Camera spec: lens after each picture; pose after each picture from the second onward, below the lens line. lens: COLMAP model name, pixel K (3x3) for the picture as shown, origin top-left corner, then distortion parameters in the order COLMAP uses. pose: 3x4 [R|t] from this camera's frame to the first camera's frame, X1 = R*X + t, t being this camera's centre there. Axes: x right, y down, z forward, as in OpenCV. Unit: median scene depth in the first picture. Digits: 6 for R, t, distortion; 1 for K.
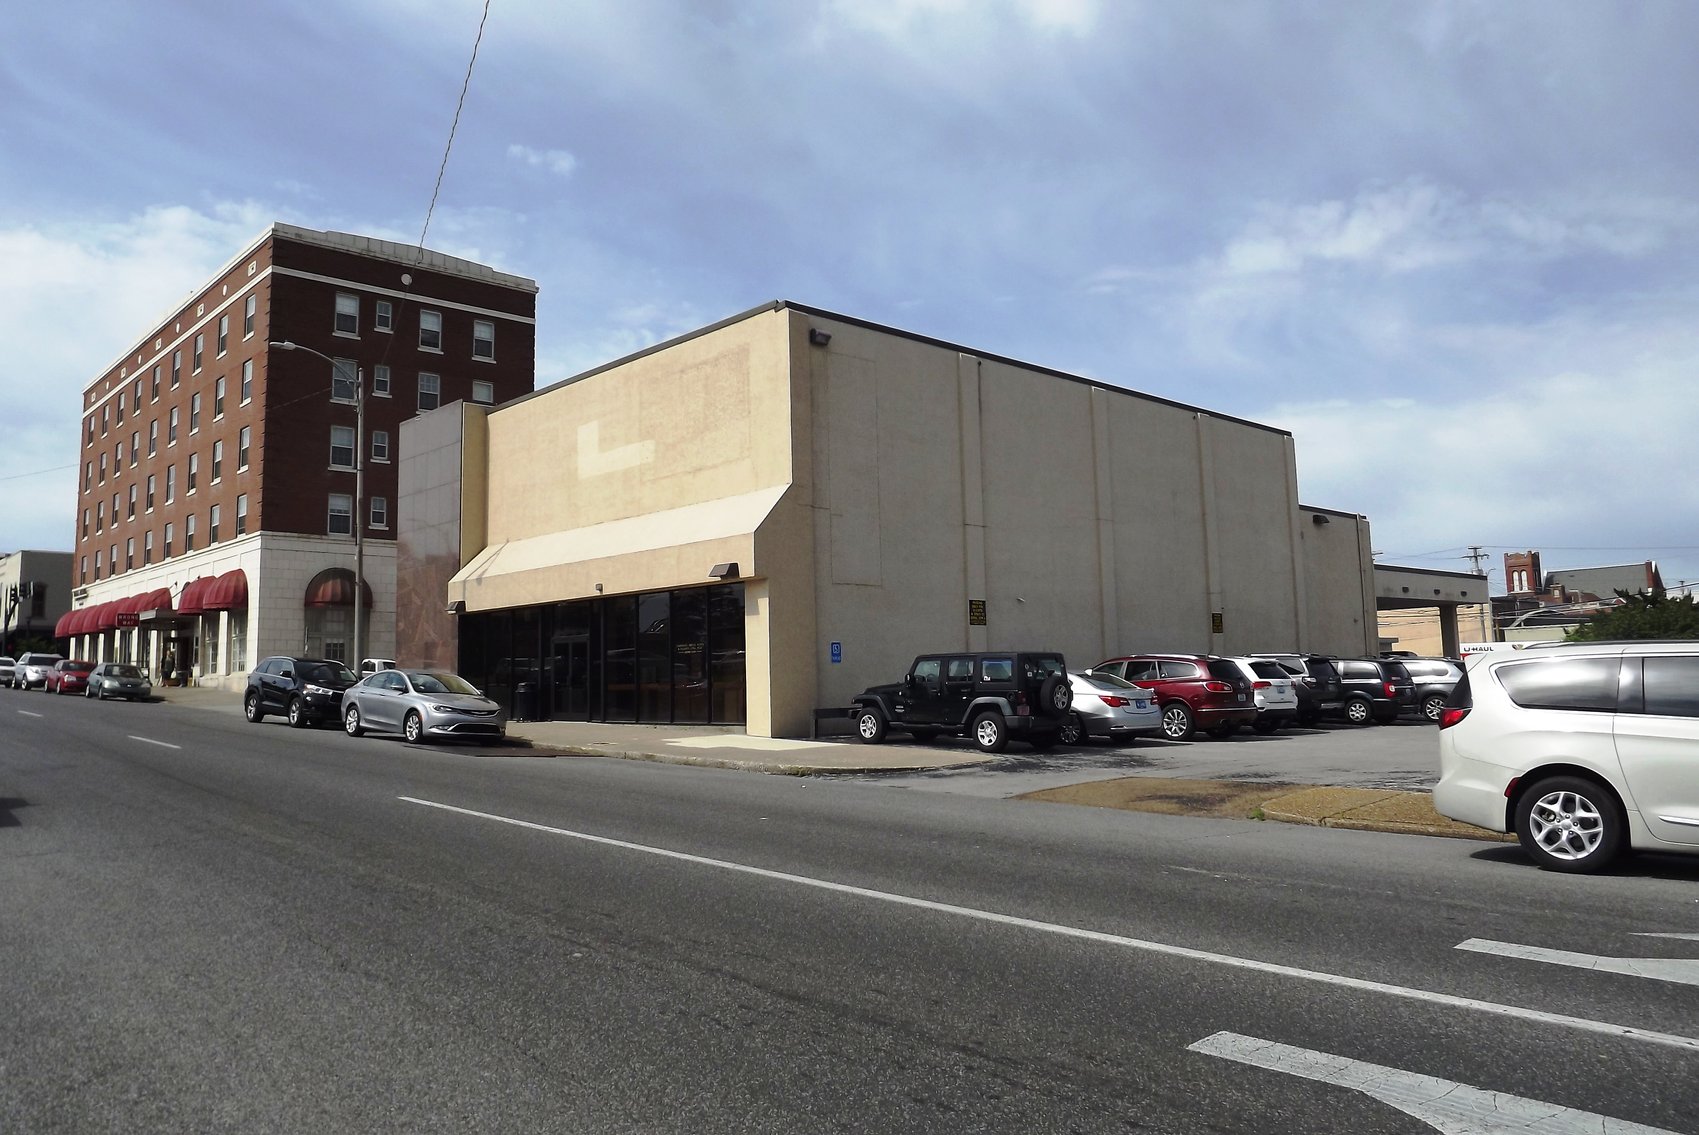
lens RADIAL K [[1230.9, 0, 850.7], [0, 1230.9, 514.7], [0, 0, 1]] dist [-0.086679, 0.002460]
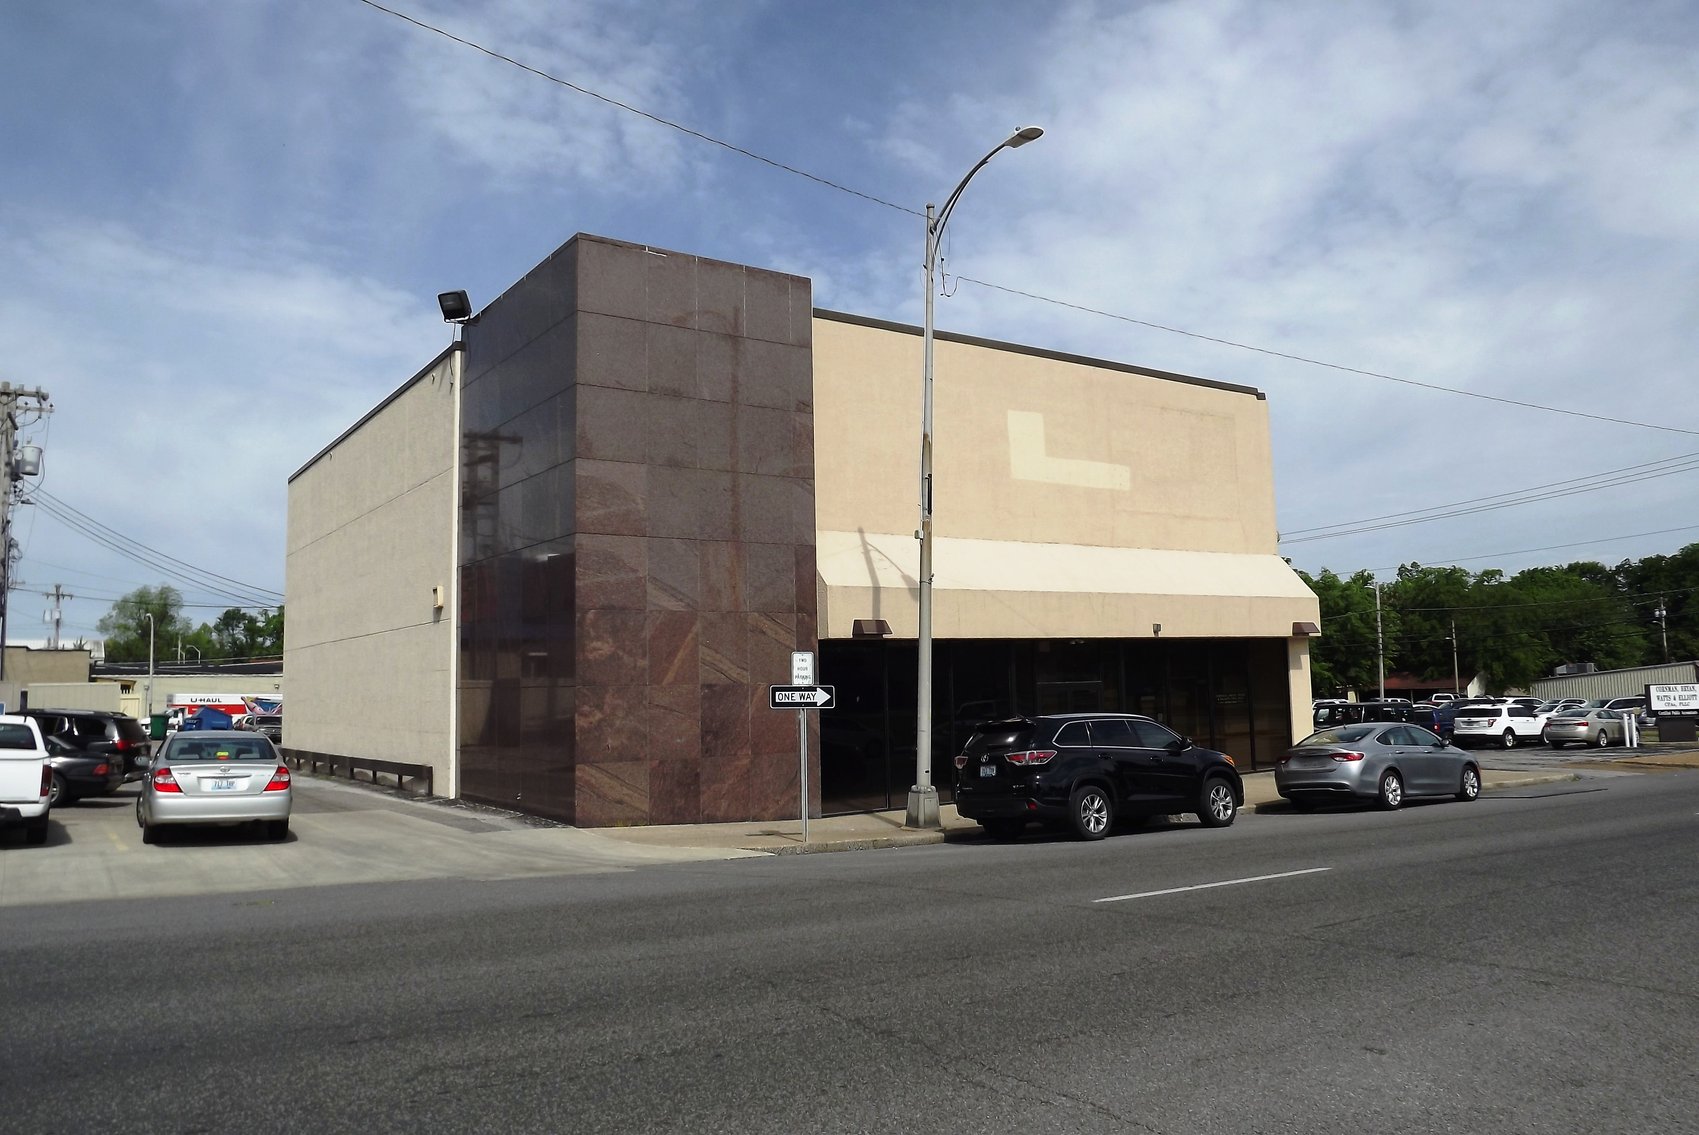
lens RADIAL K [[1230.9, 0, 850.7], [0, 1230.9, 514.7], [0, 0, 1]] dist [-0.086679, 0.002460]
pose [[0.161074, 0.158435, 0.974142, -1.120629], [-0.108855, 0.983861, -0.142016, 0.129828], [-0.980921, -0.083165, 0.175721, 1.092167]]
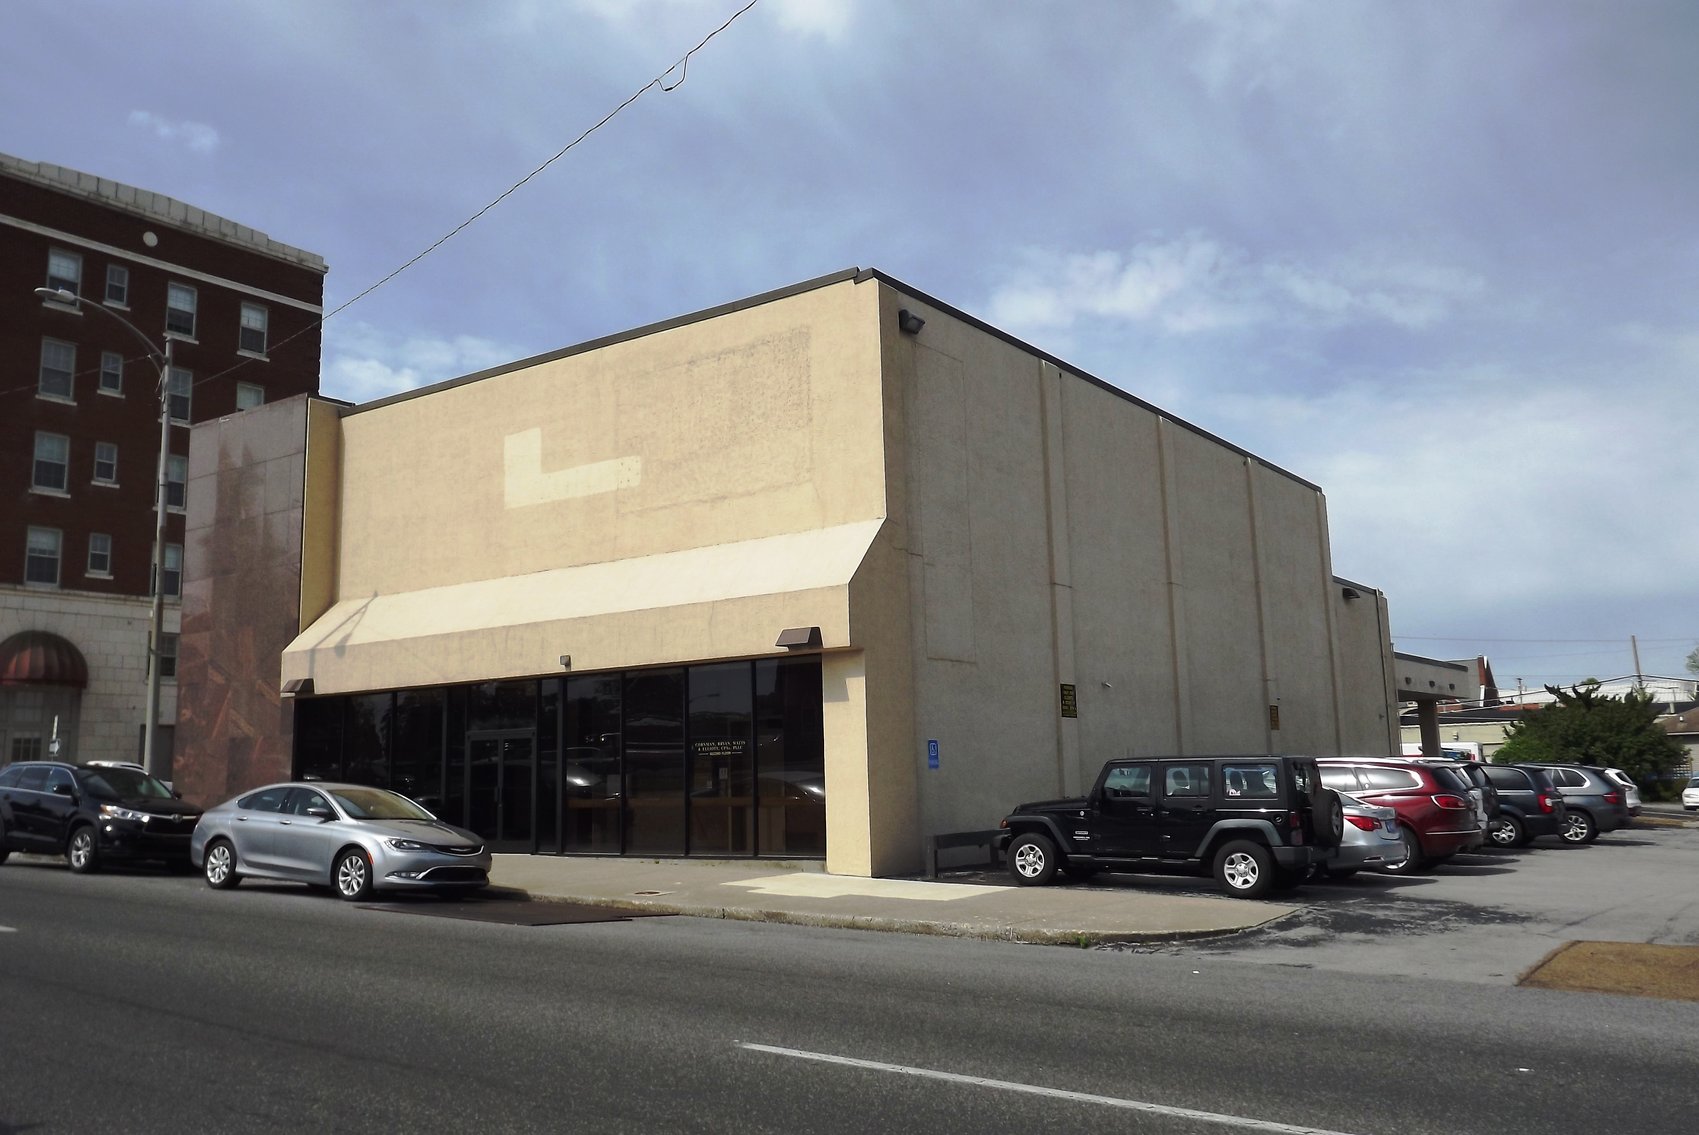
lens RADIAL K [[1412.1, 0, 841.2], [0, 1412.1, 515.6], [0, 0, 1]] dist [-0.008637, -0.013239]
pose [[0.981186, 0.033330, 0.190165, -0.211451], [-0.023499, 0.998280, -0.053719, 0.016487], [-0.191628, 0.048240, 0.980281, 0.176222]]
